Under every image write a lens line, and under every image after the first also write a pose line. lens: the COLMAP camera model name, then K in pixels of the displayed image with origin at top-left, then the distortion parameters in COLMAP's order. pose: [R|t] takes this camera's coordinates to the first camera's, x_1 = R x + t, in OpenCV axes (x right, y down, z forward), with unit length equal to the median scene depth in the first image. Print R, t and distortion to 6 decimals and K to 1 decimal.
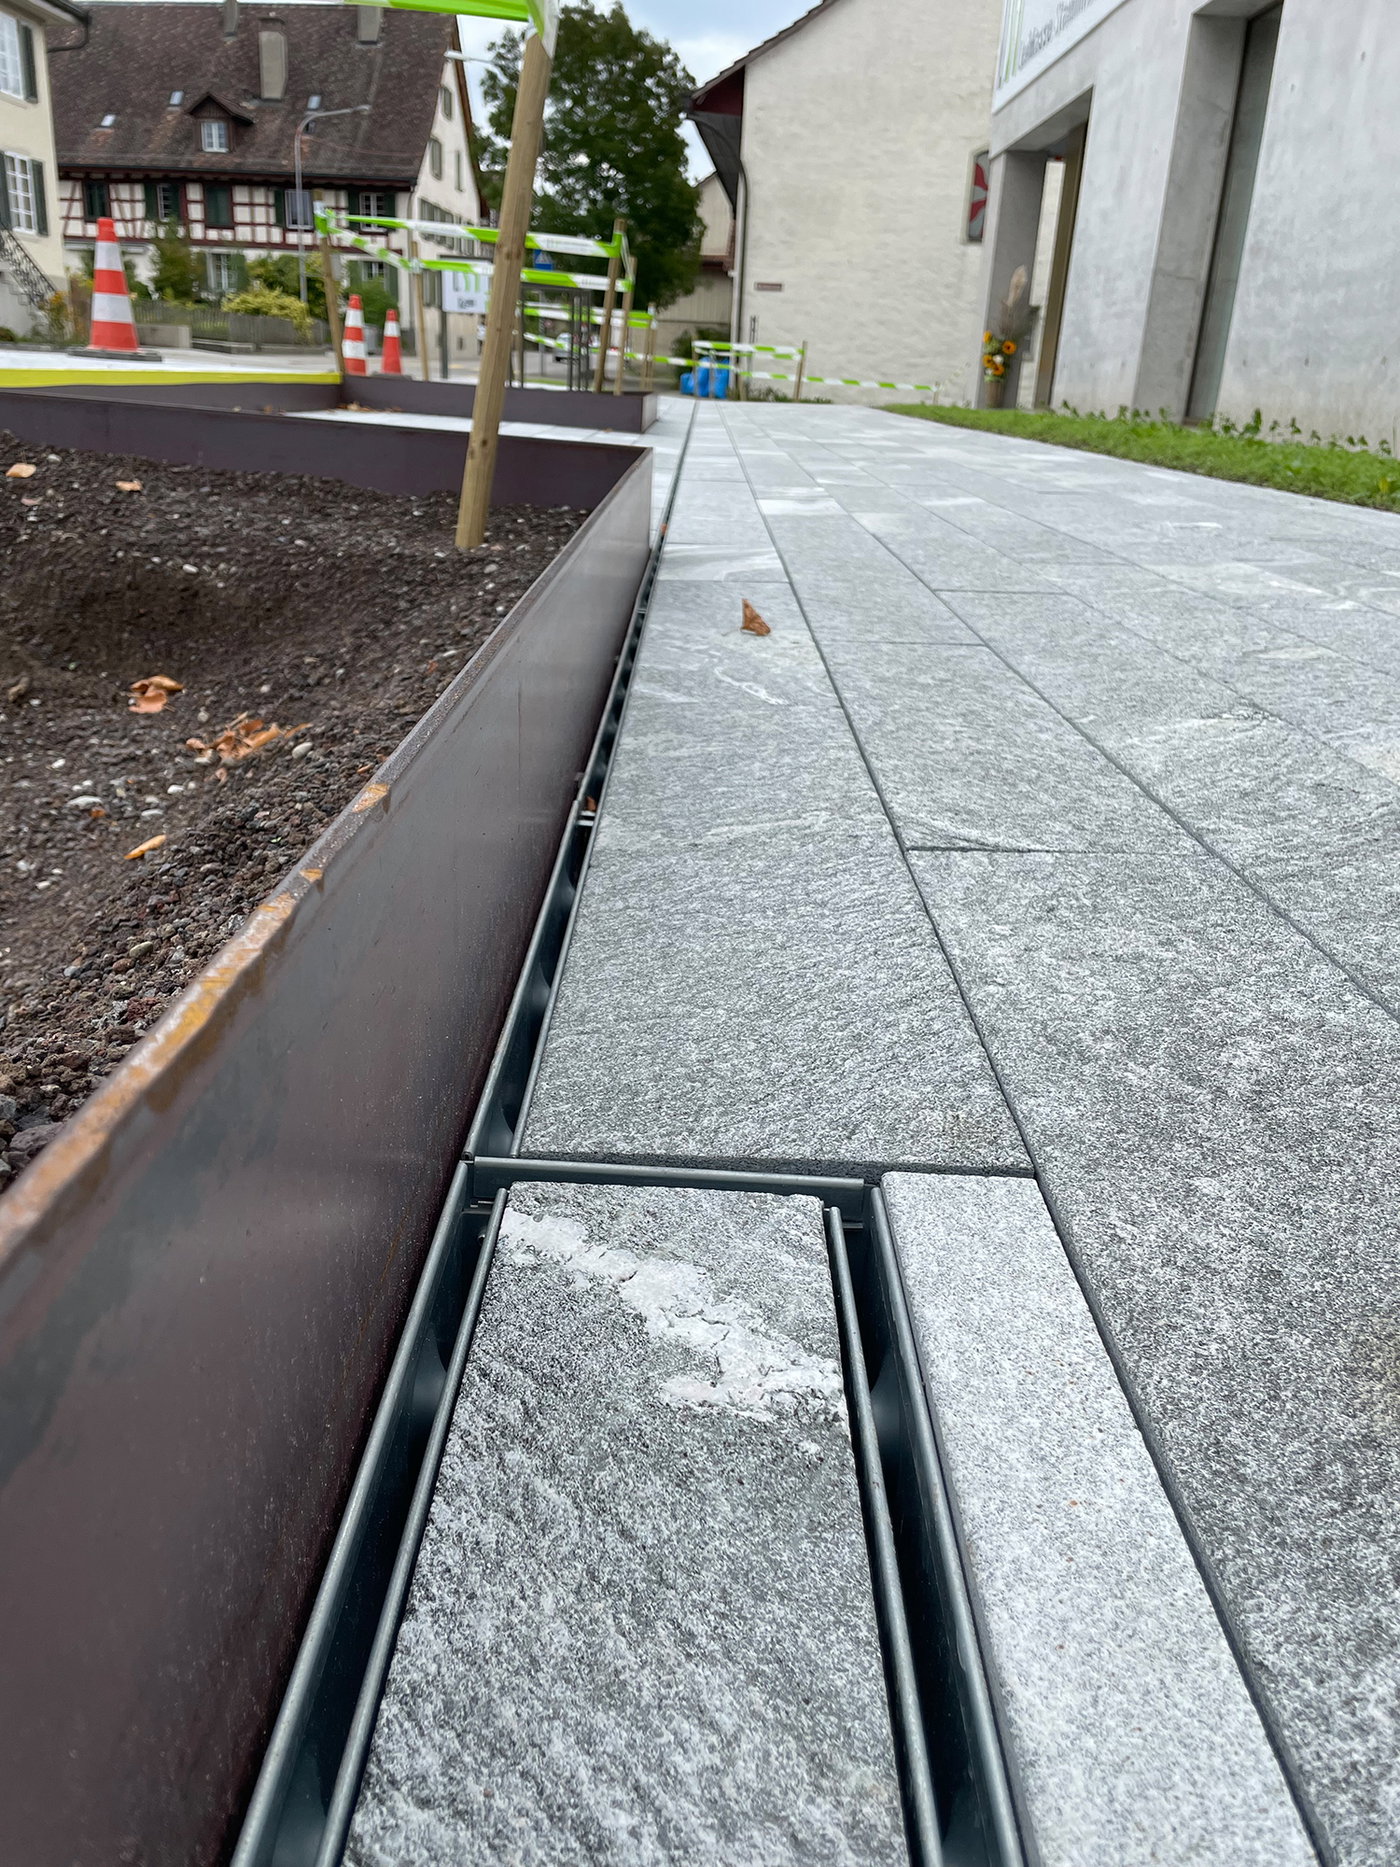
lens RADIAL K [[1391.6, 0, 700.0], [0, 1391.6, 933.5], [0, 0, 1]] dist [0.102875, -0.140013]
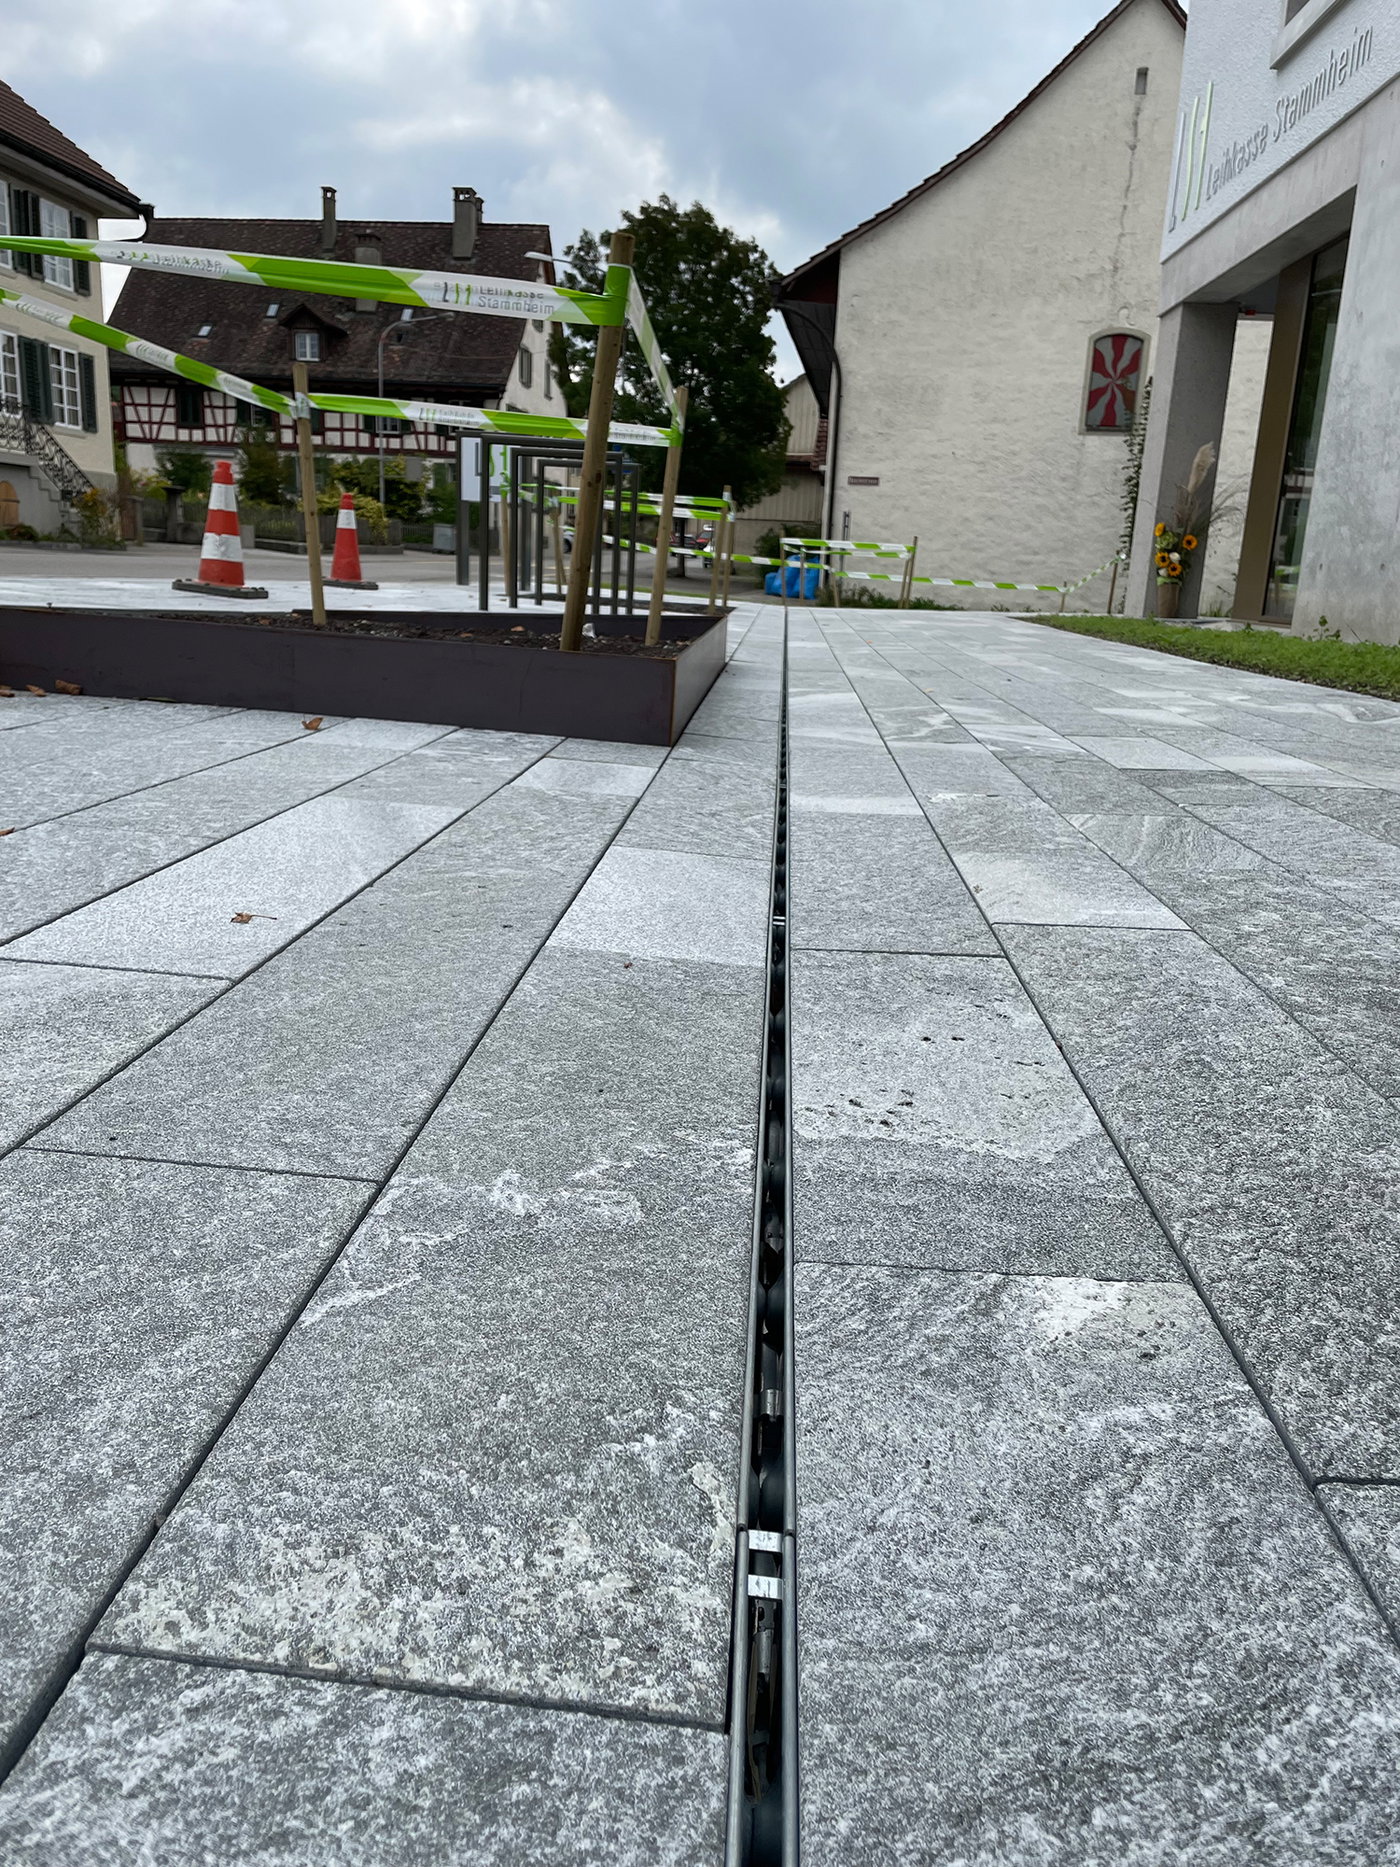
lens RADIAL K [[1383.9, 0, 733.3], [0, 1383.9, 927.5], [0, 0, 1]] dist [0.080873, -0.101690]
pose [[0.999401, 0.007109, -0.033872, -0.002024], [-0.011314, 0.992015, -0.125615, -0.054120], [0.032709, 0.125923, 0.991501, 0.131432]]
